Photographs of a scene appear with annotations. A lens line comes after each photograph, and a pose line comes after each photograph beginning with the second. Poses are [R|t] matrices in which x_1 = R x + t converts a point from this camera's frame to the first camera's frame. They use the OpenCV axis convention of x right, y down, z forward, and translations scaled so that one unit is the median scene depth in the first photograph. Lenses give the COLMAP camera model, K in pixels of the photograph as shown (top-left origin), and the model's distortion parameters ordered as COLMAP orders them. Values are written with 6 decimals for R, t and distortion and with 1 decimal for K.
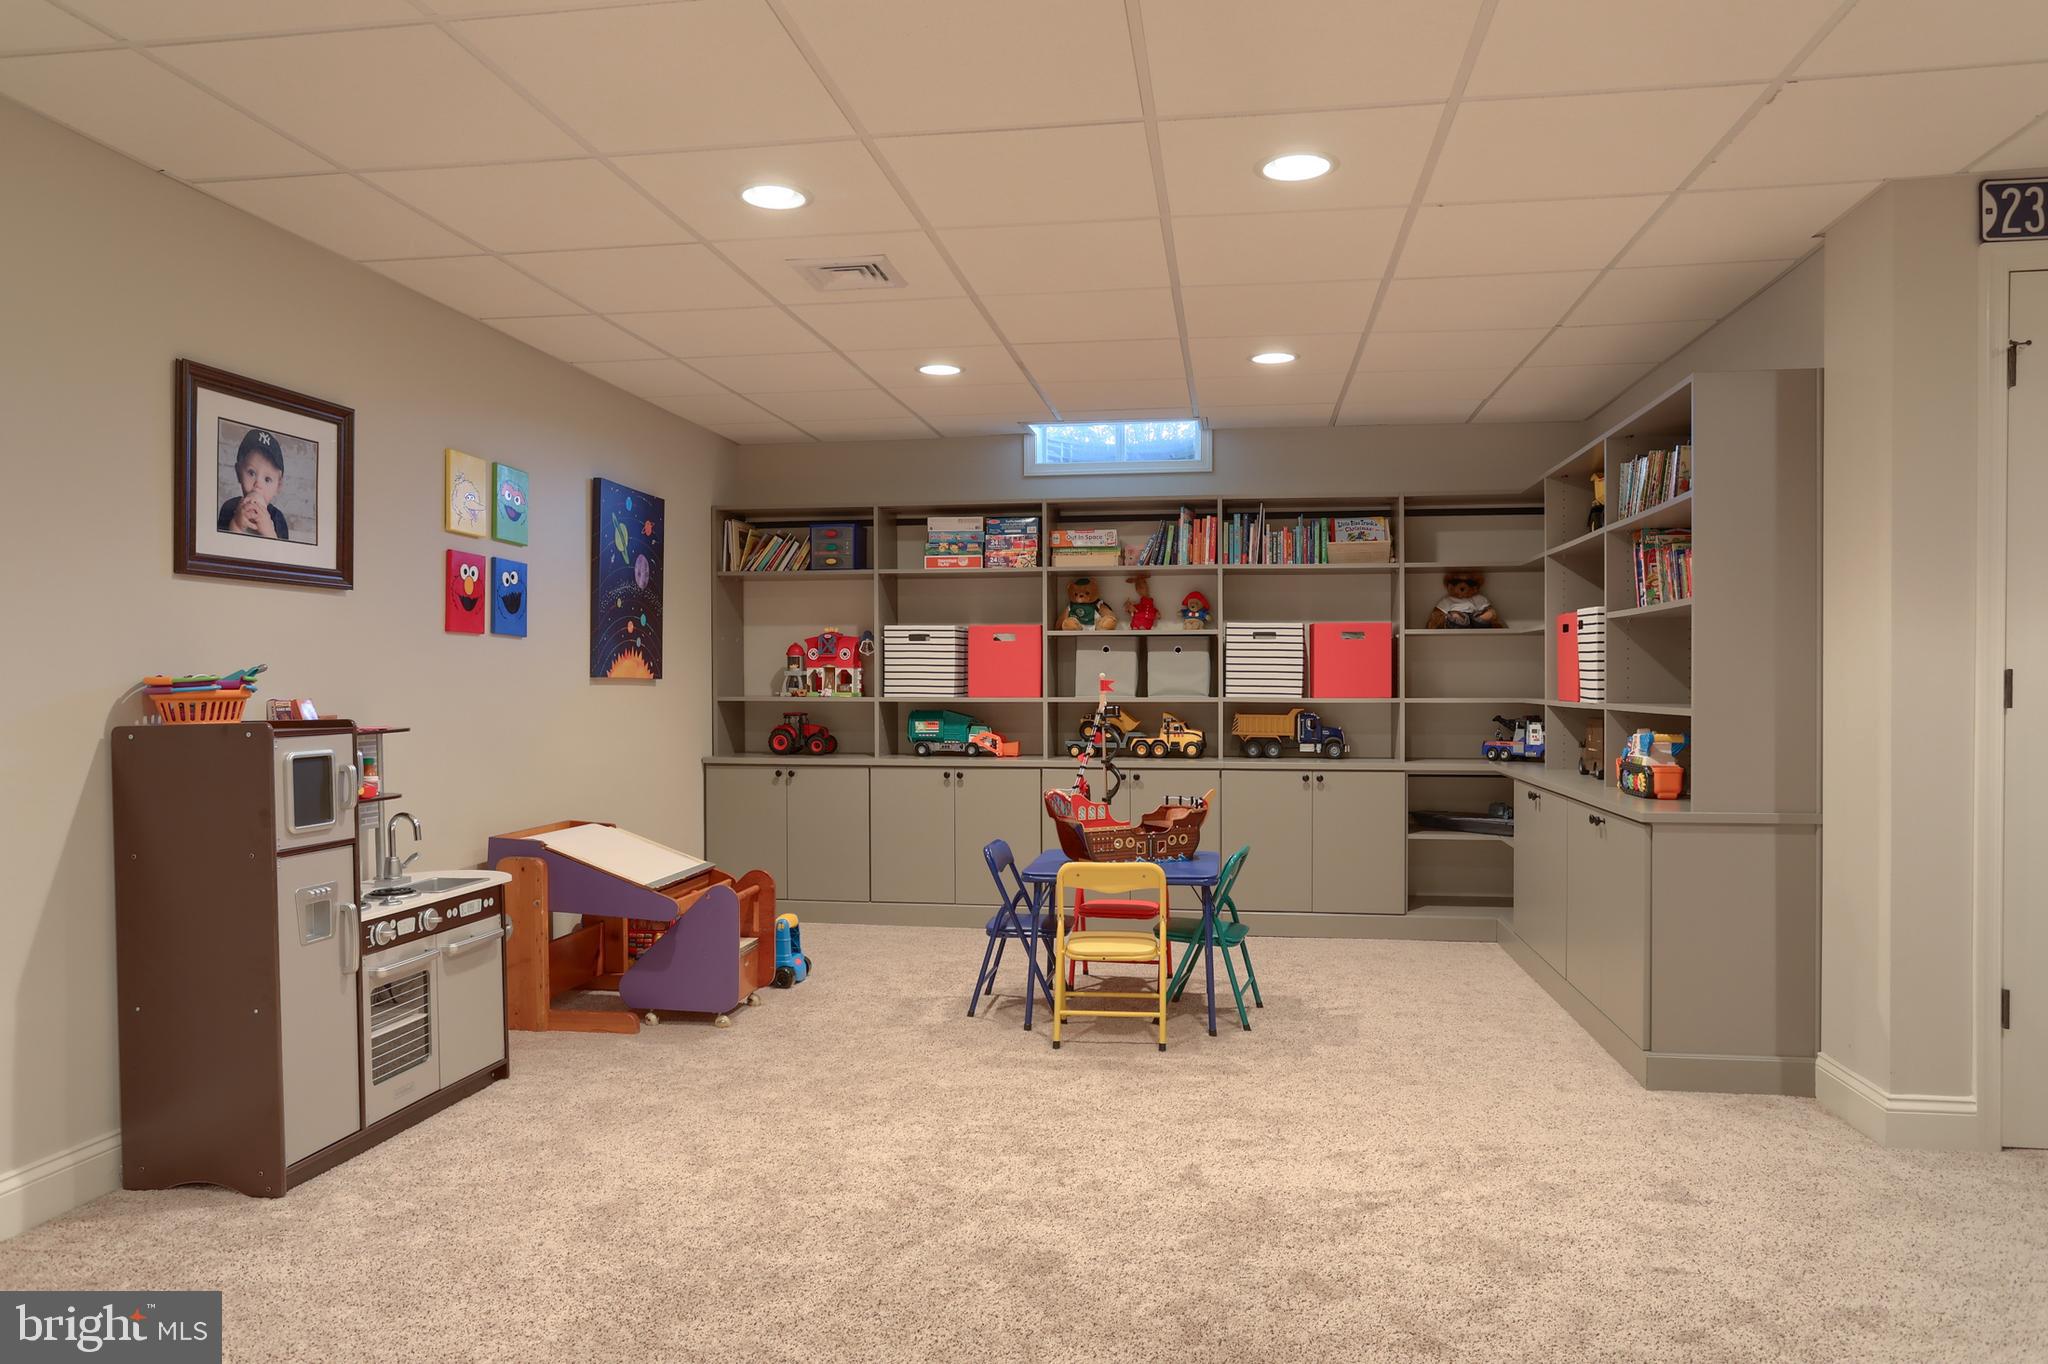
lens RADIAL K [[1377.3, 0, 974.7], [0, 1377.3, 703.4], [0, 0, 1]] dist [-0.025201, 0.015265]
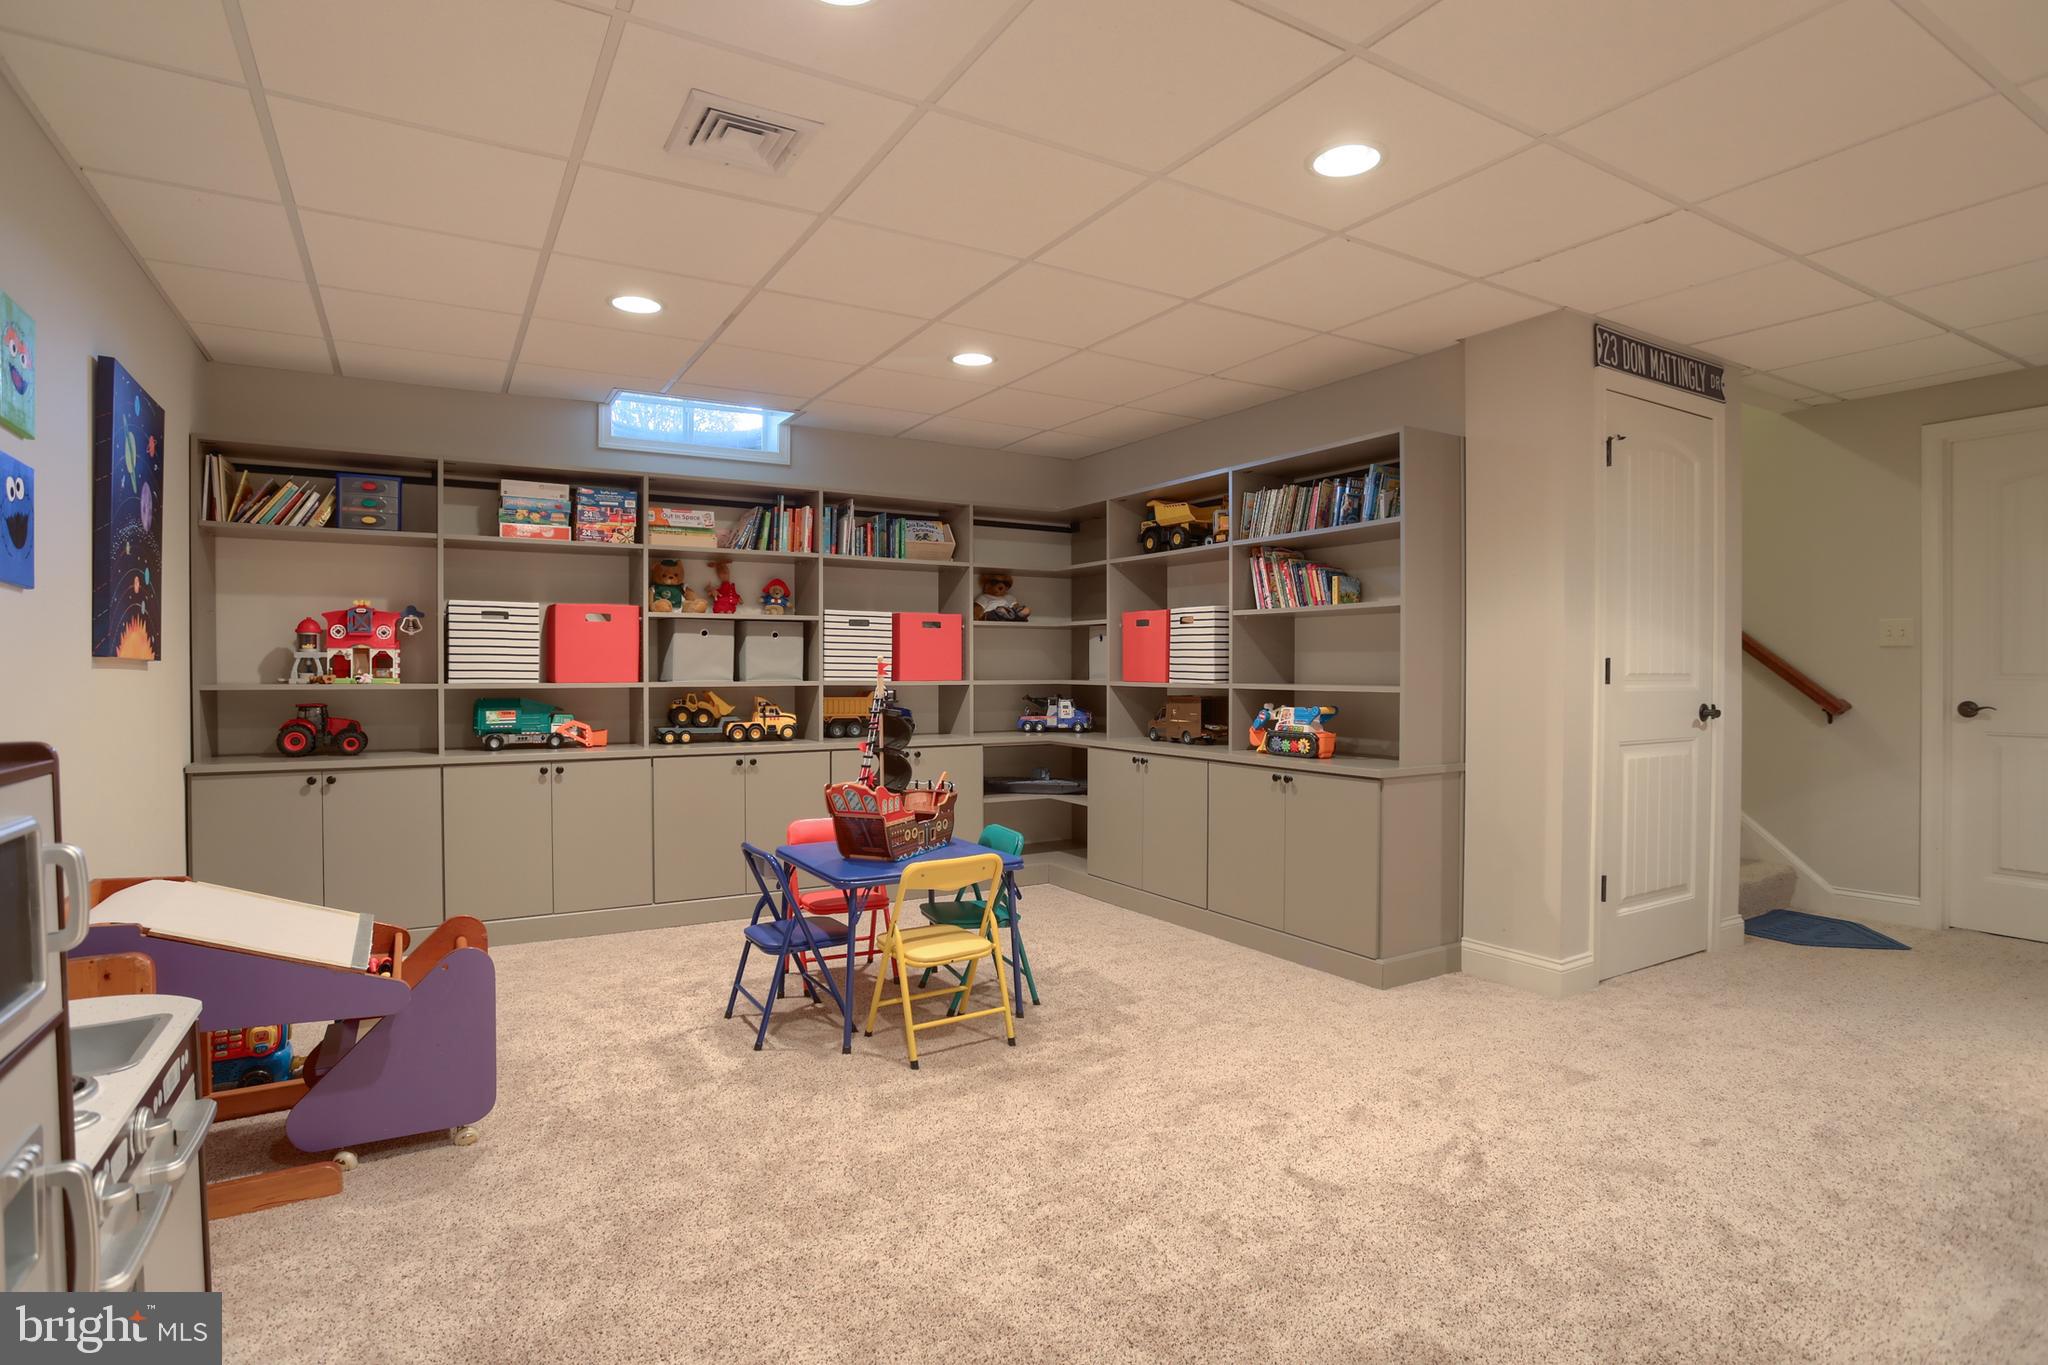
lens RADIAL K [[1060.7, 0, 1055.5], [0, 1060.7, 686.2], [0, 0, 1]] dist [-0.058629, 0.015418]
pose [[0.749618, -0.009411, 0.661804, -0.218687], [0.008814, 0.999952, 0.004236, -0.002269], [-0.661812, 0.002658, 0.749665, 0.277670]]
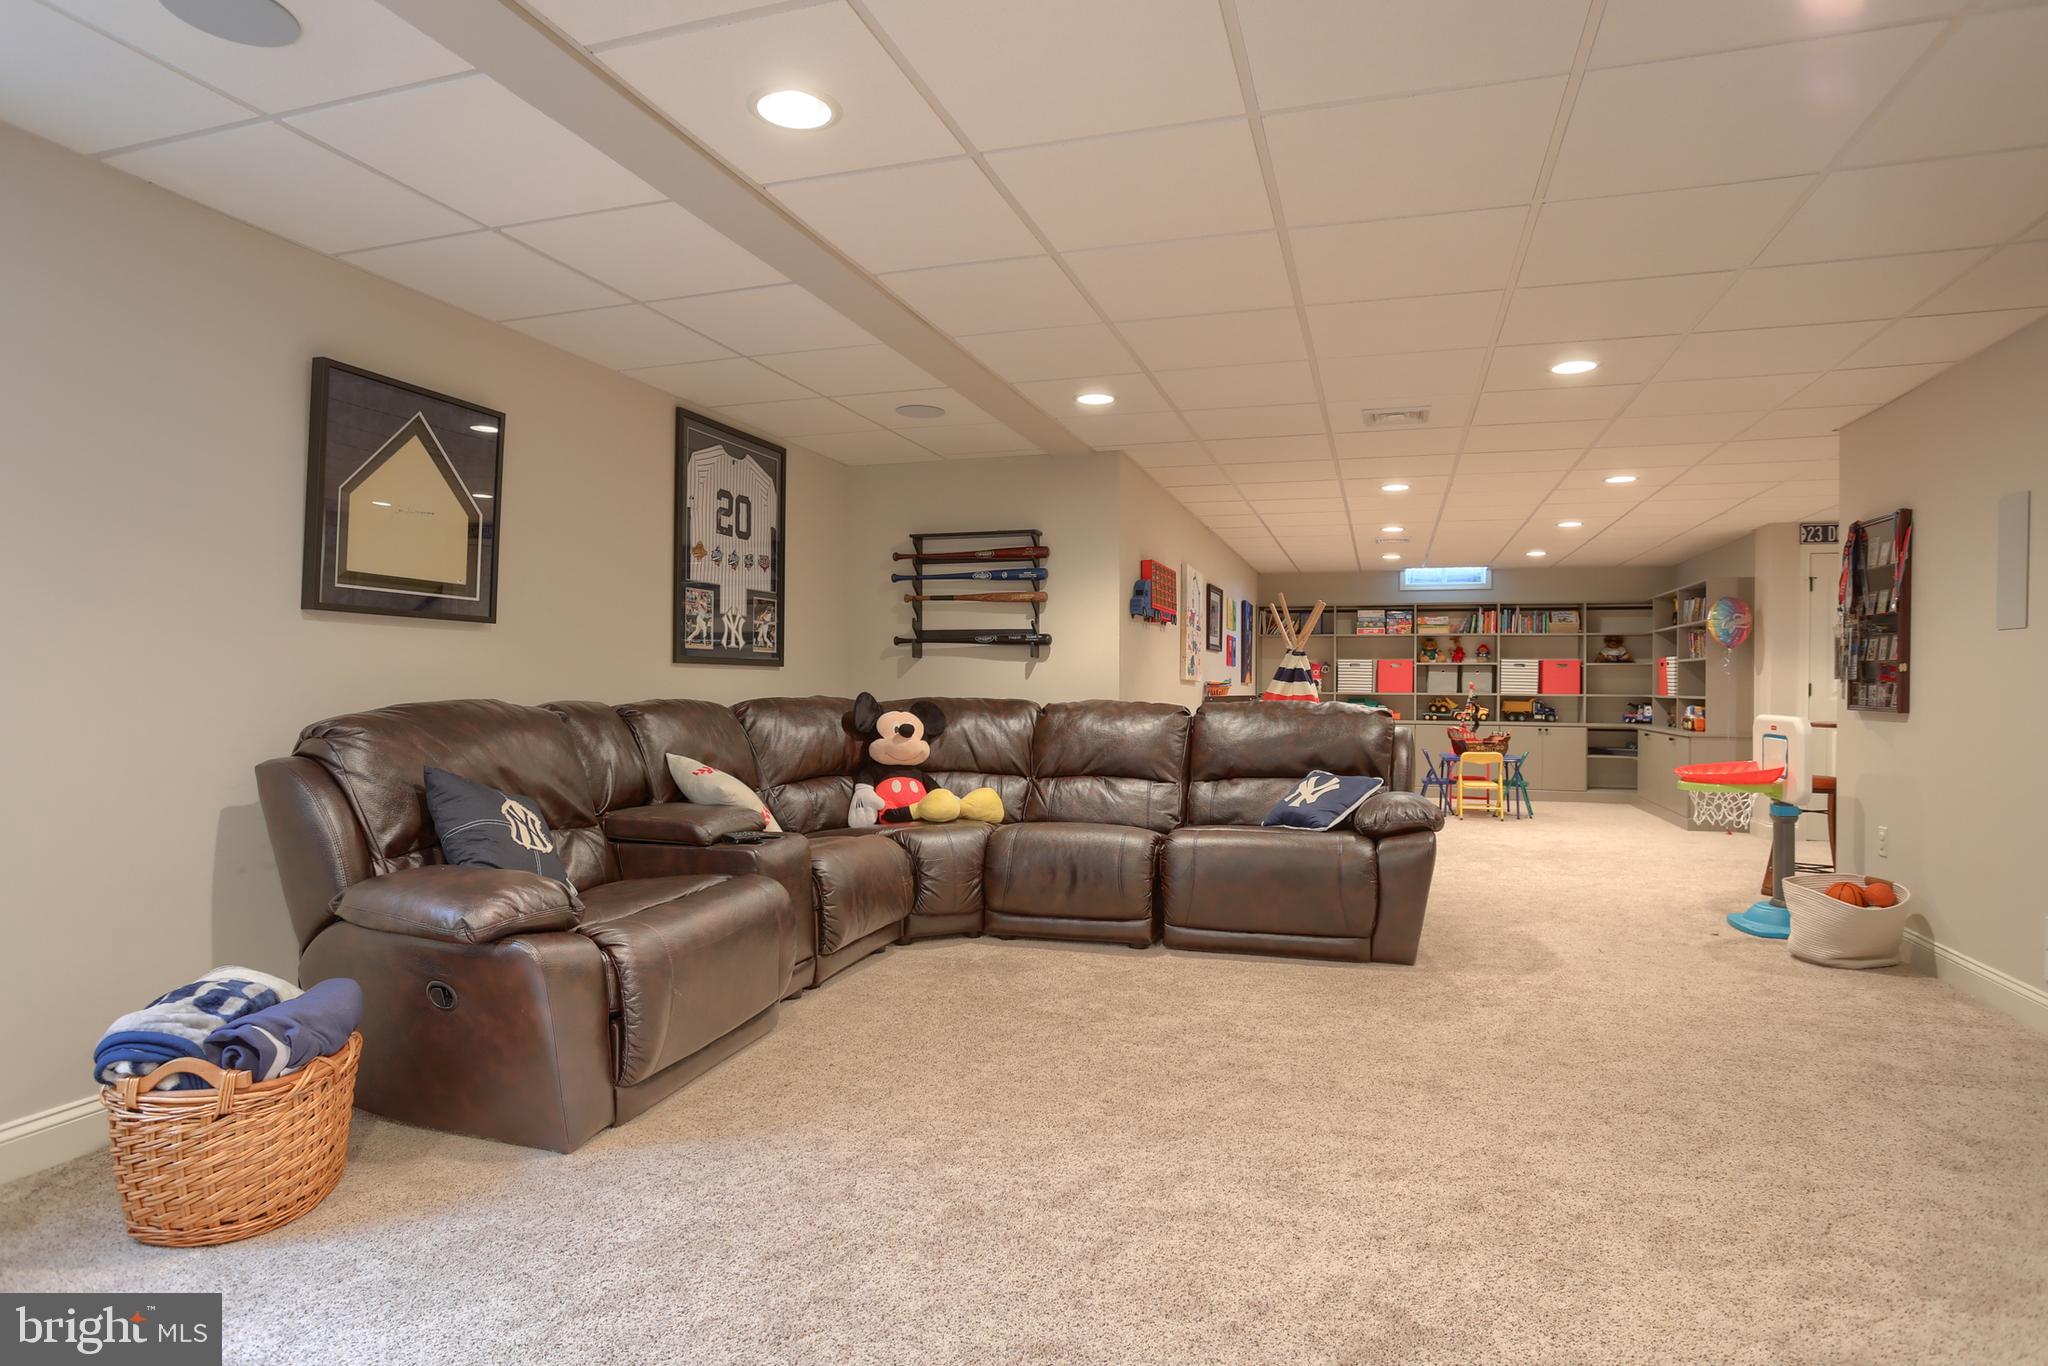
lens RADIAL K [[1074.1, 0, 1027.1], [0, 1074.1, 689.4], [0, 0, 1]] dist [-0.050637, 0.022703]
pose [[0.989079, 0.008521, -0.147137, -0.317873], [-0.010426, 0.999871, -0.012182, 0.018147], [0.147014, 0.013583, 0.989041, -0.801161]]
